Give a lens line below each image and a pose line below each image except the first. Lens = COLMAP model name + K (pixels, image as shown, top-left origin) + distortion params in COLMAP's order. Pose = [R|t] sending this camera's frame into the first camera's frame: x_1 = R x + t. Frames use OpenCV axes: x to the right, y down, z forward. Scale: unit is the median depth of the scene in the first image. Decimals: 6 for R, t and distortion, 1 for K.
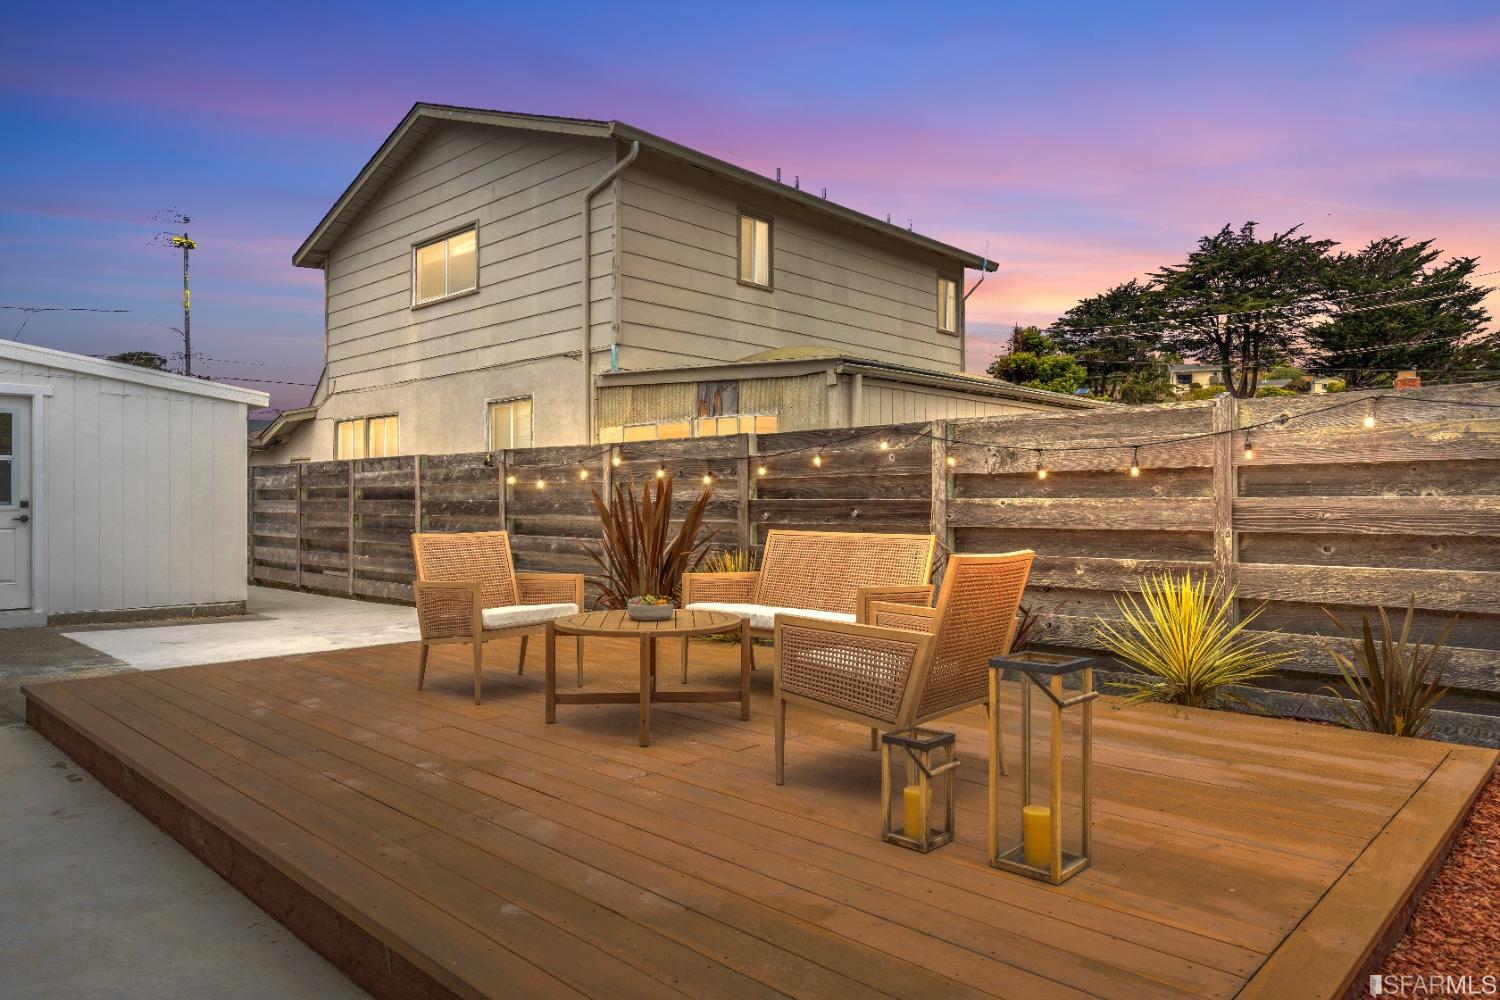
lens RADIAL K [[949.0, 0, 750.0], [0, 949.0, 500.0], [0, 0, 1]] dist [0.005518, 0.001472]
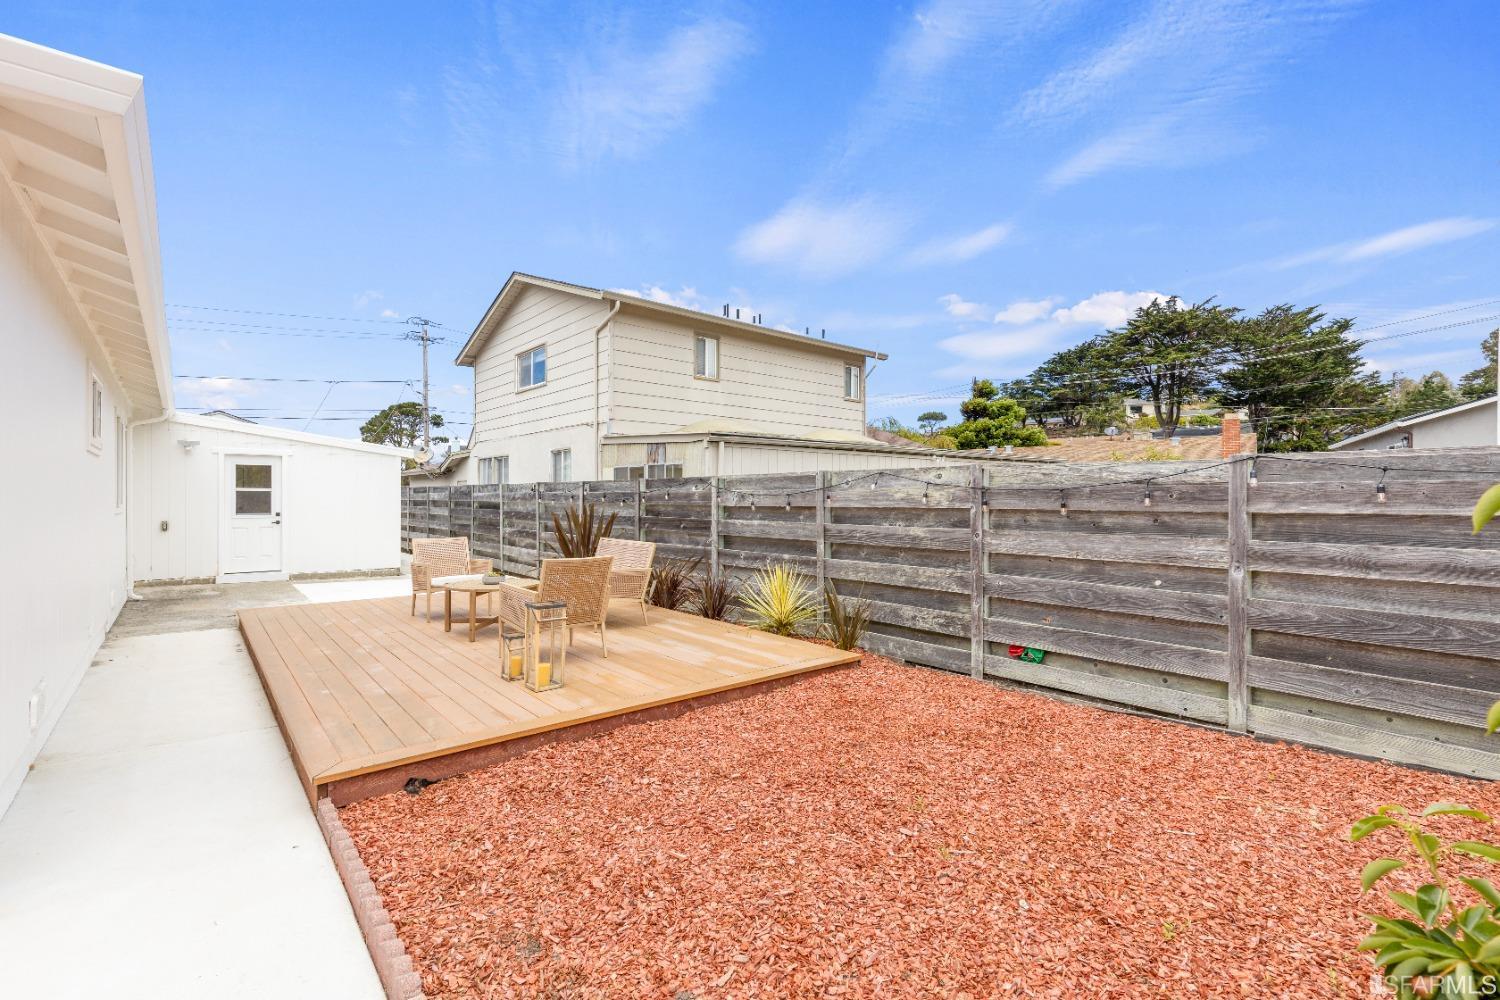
lens RADIAL K [[667.5, 0, 750.0], [0, 667.5, 500.0], [0, 0, 1]] dist [0.005642, -0.000095]
pose [[0.993608, 0.003581, -0.112828, 0.201944], [-0.003038, 0.999983, 0.004986, -0.021989], [0.112844, -0.004611, 0.993602, -0.130039]]
